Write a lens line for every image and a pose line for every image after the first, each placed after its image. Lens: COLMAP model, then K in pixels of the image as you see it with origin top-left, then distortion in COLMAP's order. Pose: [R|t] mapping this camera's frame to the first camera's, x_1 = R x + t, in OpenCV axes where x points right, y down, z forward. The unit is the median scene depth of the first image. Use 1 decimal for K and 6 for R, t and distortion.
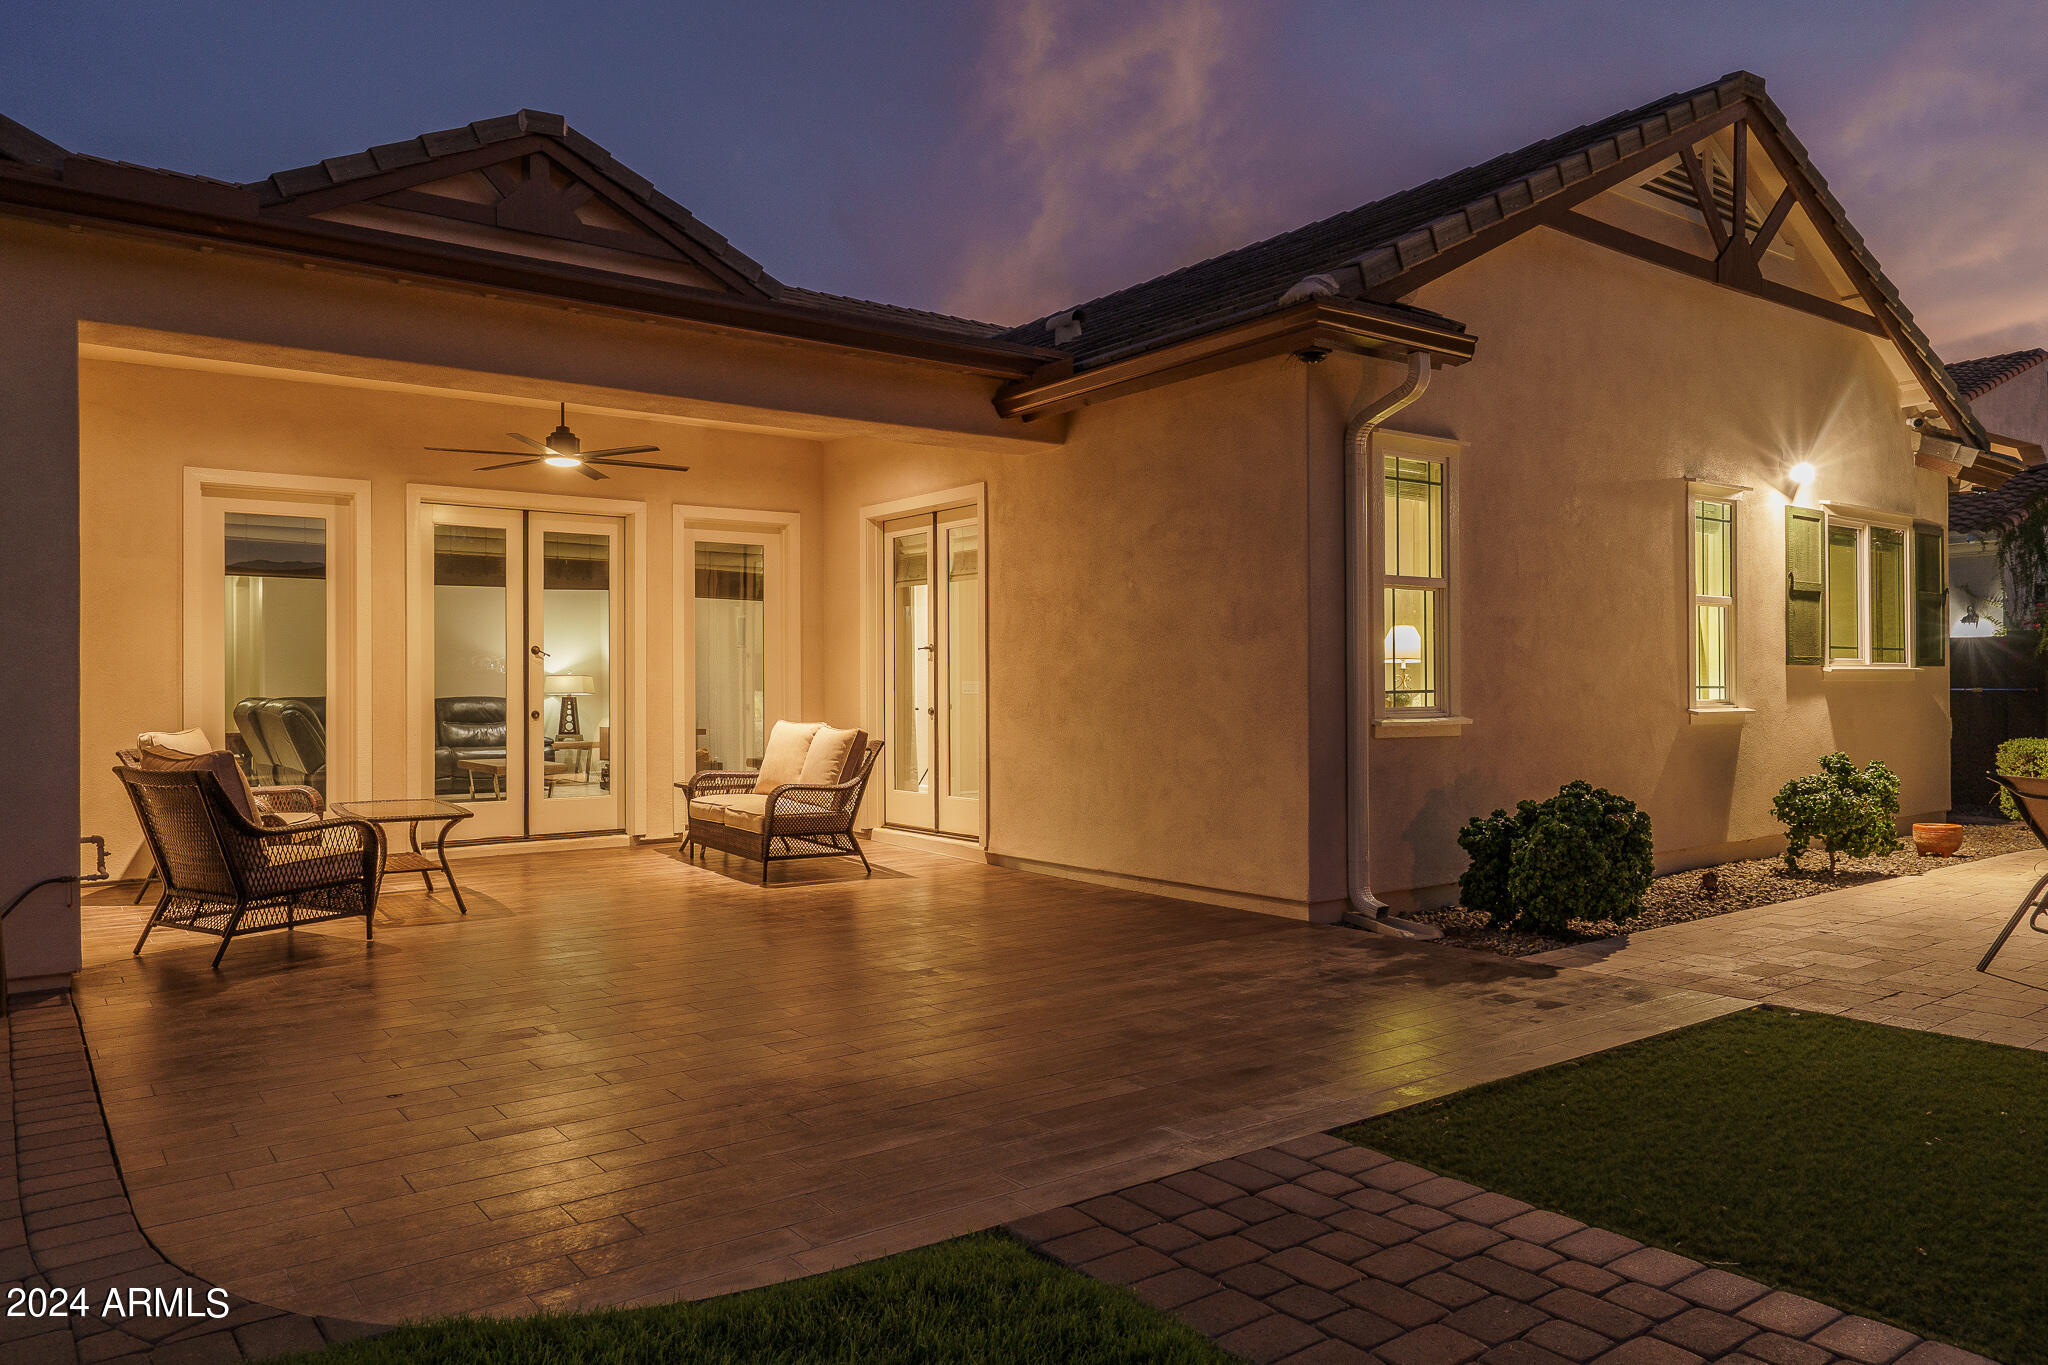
lens RADIAL K [[1359.4, 0, 1024.2], [0, 1359.4, 678.8], [0, 0, 1]] dist [-0.005211, 0.000872]
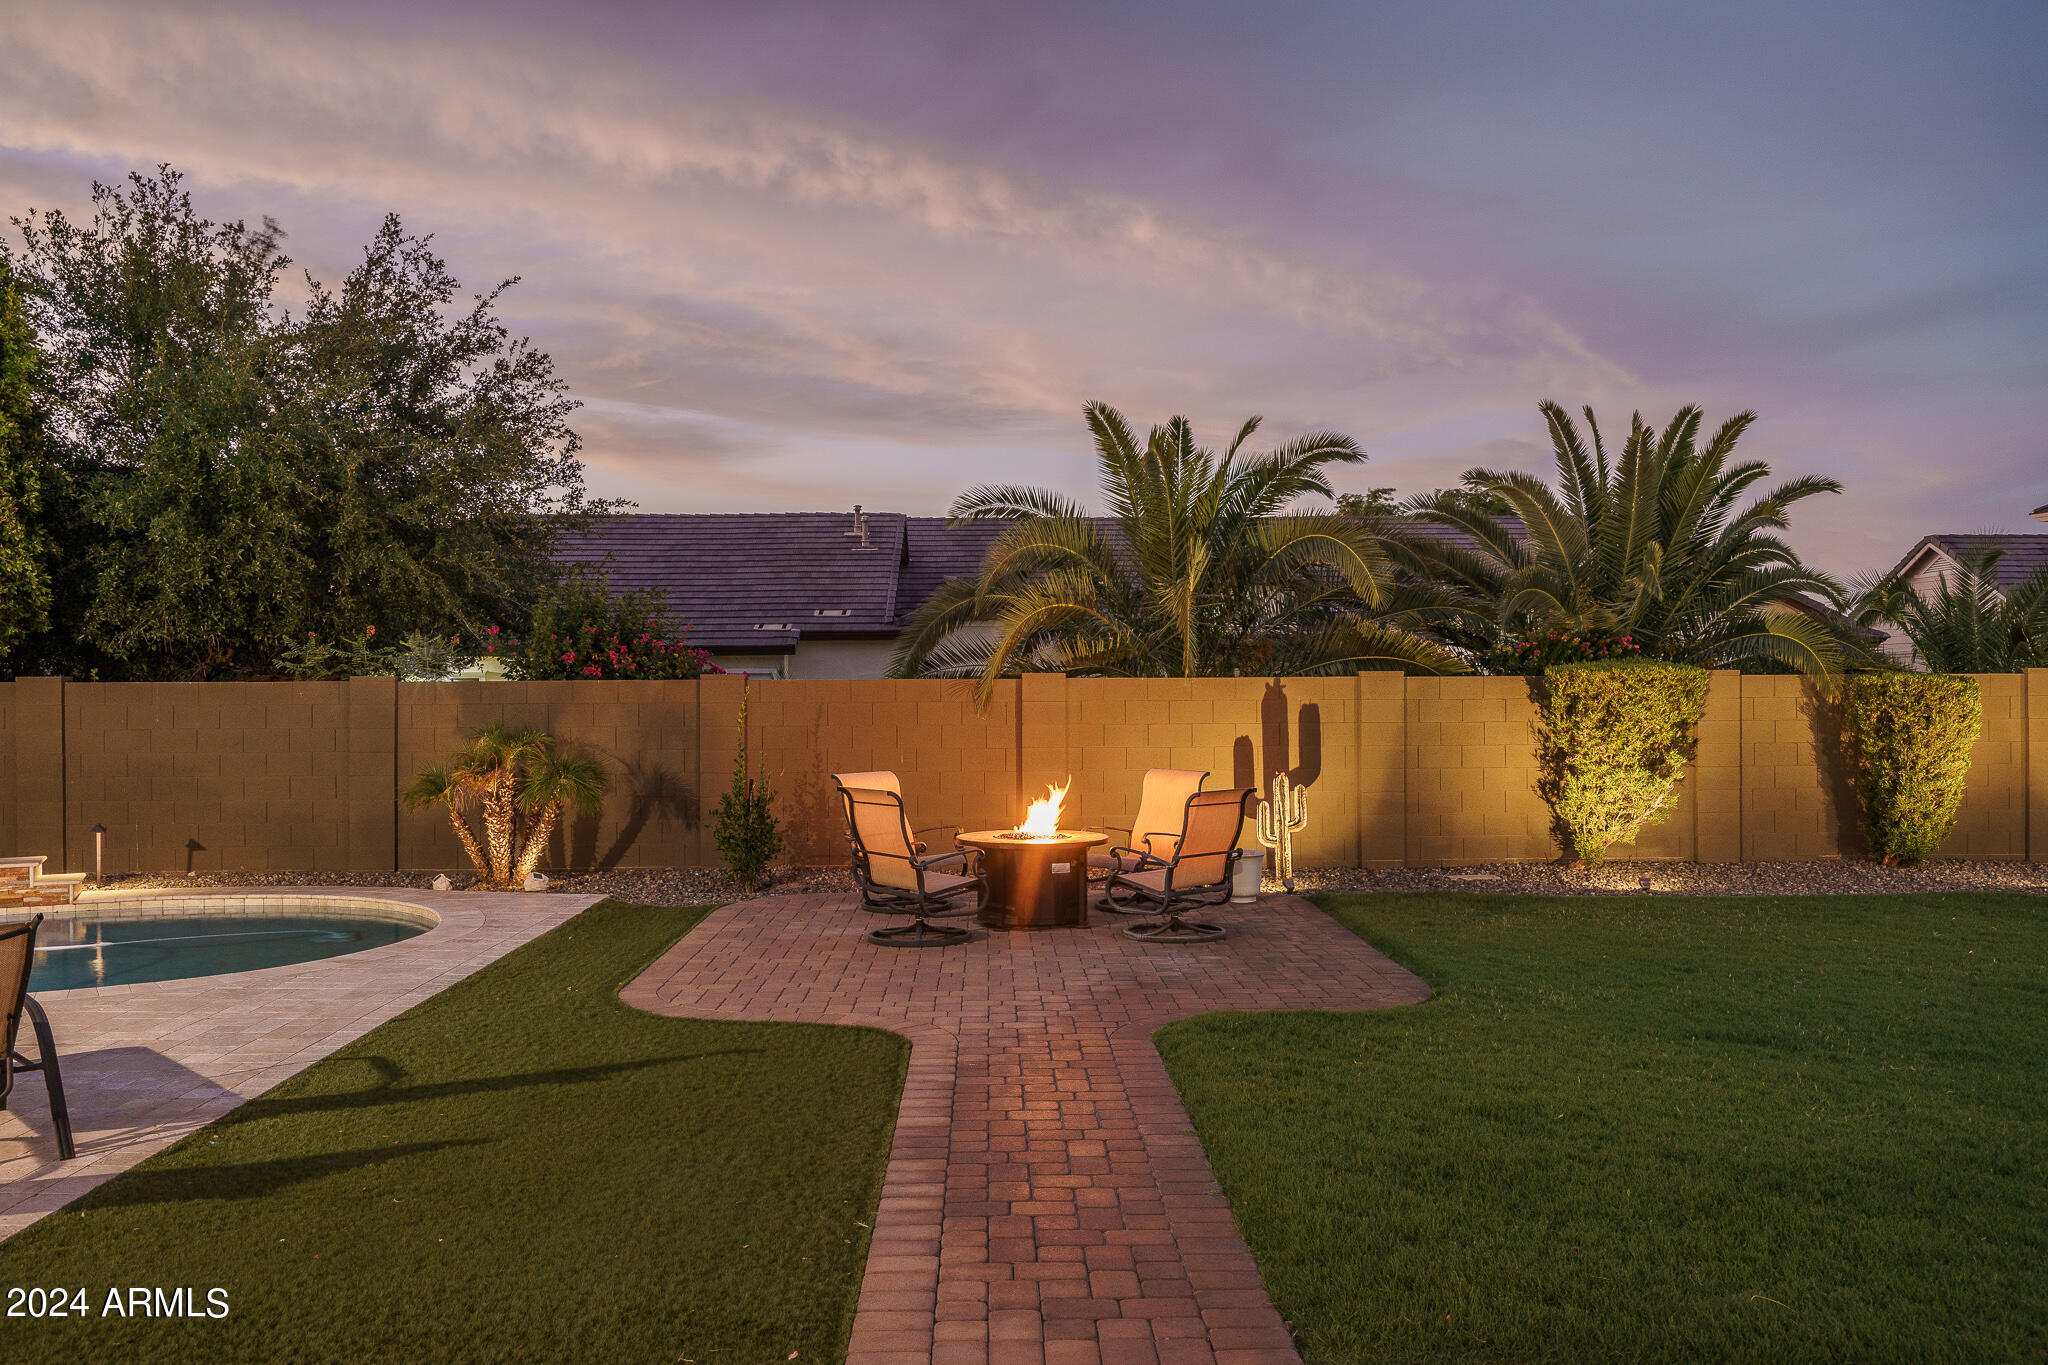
lens RADIAL K [[1625.5, 0, 994.5], [0, 1625.5, 659.3], [0, 0, 1]] dist [0.007817, -0.003075]
pose [[-0.809325, 0.020028, 0.587020, -0.175448], [0.006624, 0.999666, -0.024975, -0.034320], [-0.587324, -0.016325, -0.809187, 0.666890]]
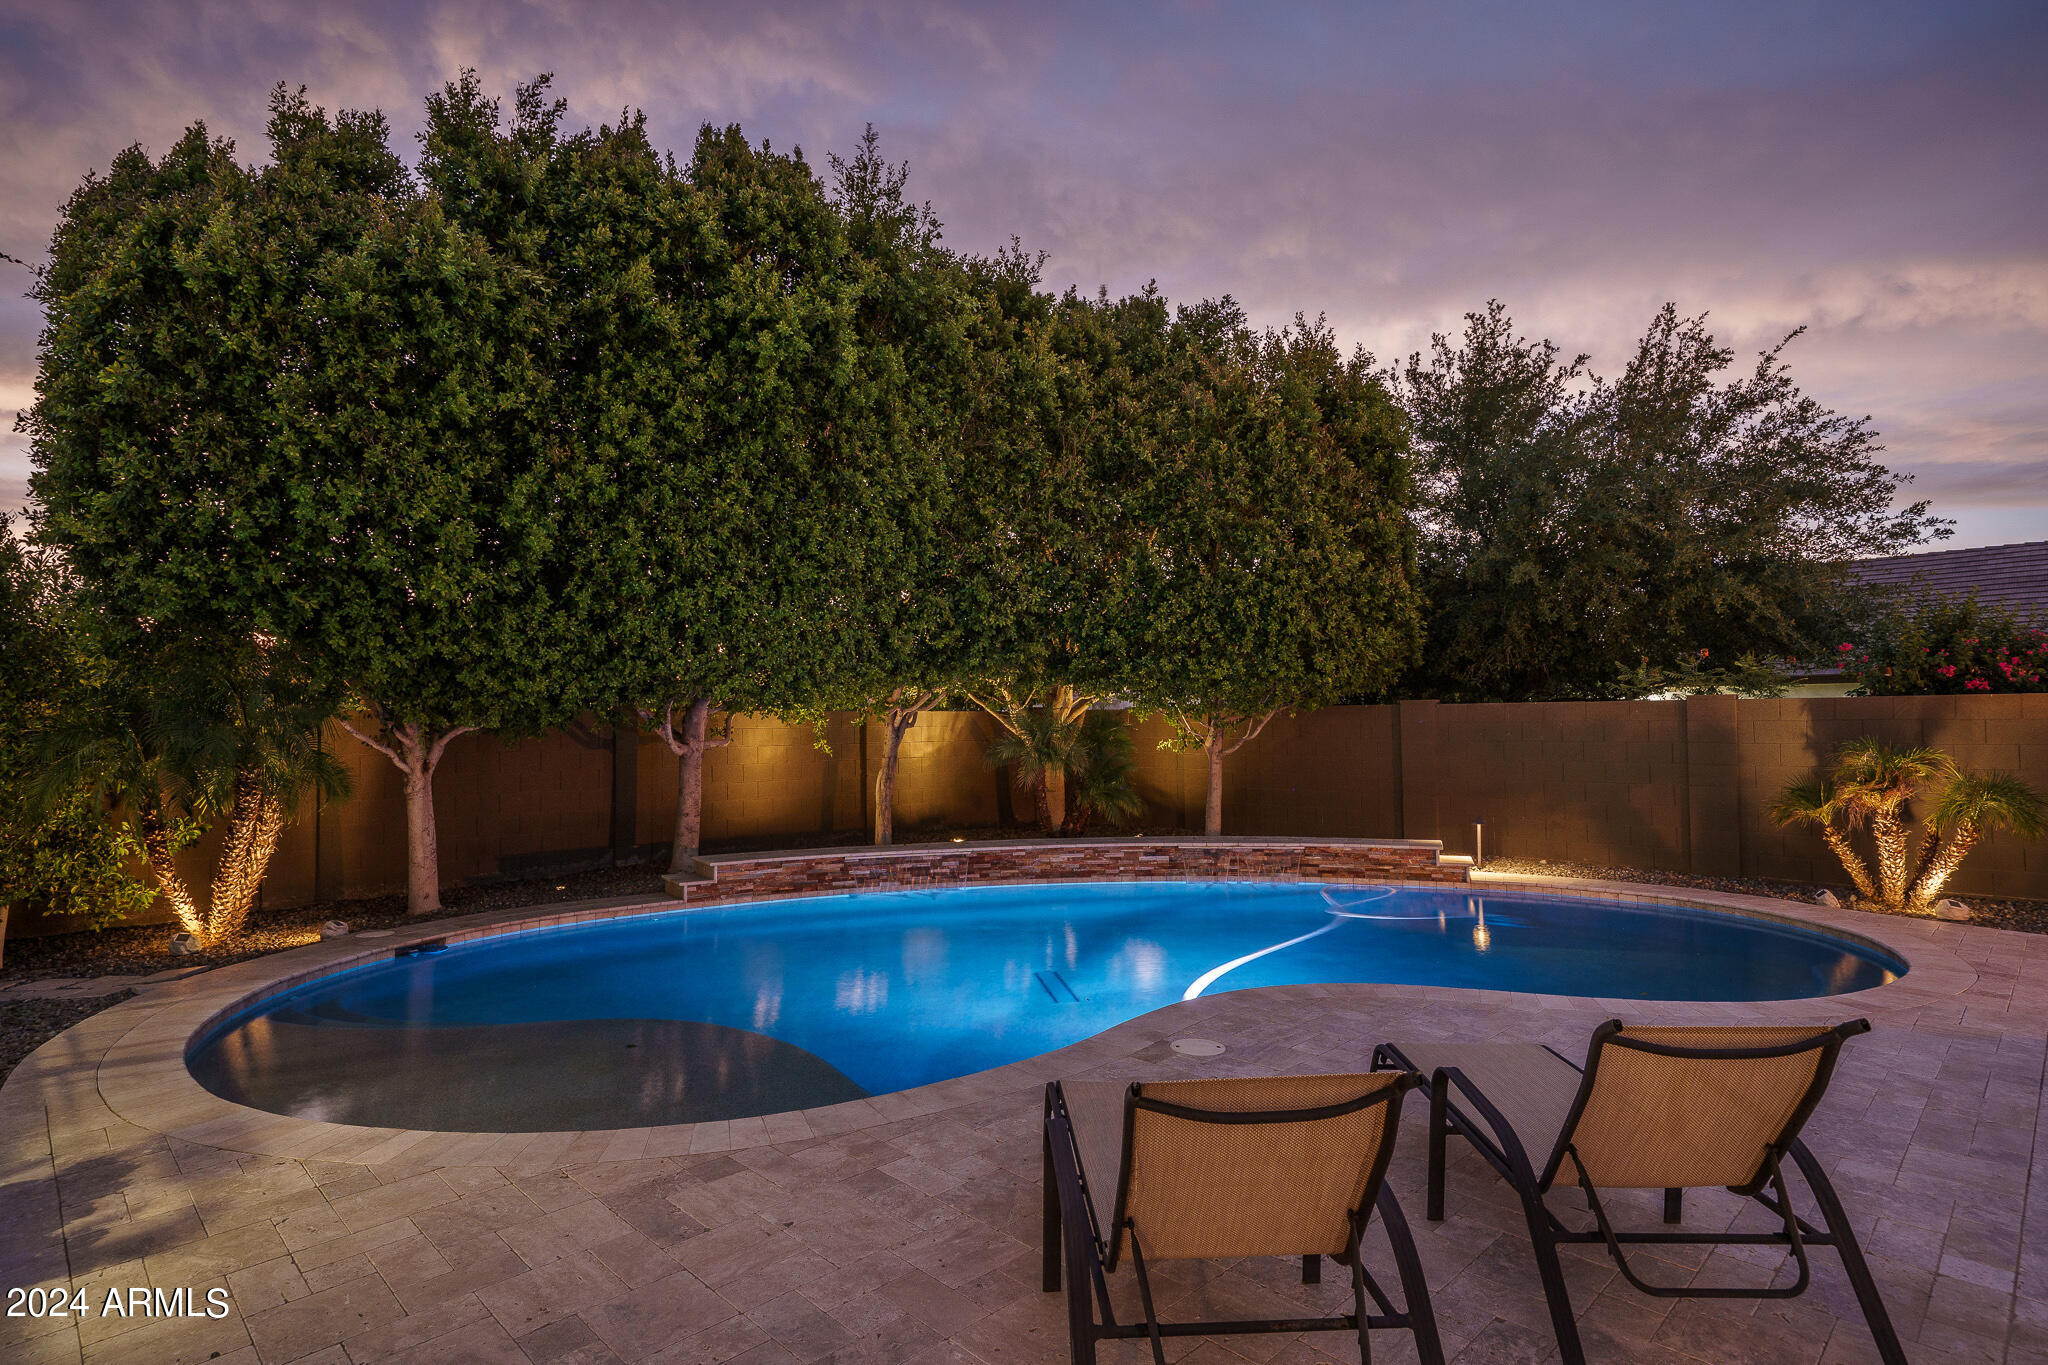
lens RADIAL K [[1056.0, 0, 1035.7], [0, 1056.0, 678.3], [0, 0, 1]] dist [0.003107, 0.000825]
pose [[-0.142811, 0.046768, 0.988644, 0.204493], [0.002910, 0.998899, -0.046833, -0.028888], [-0.989746, -0.003811, -0.142789, 0.614088]]
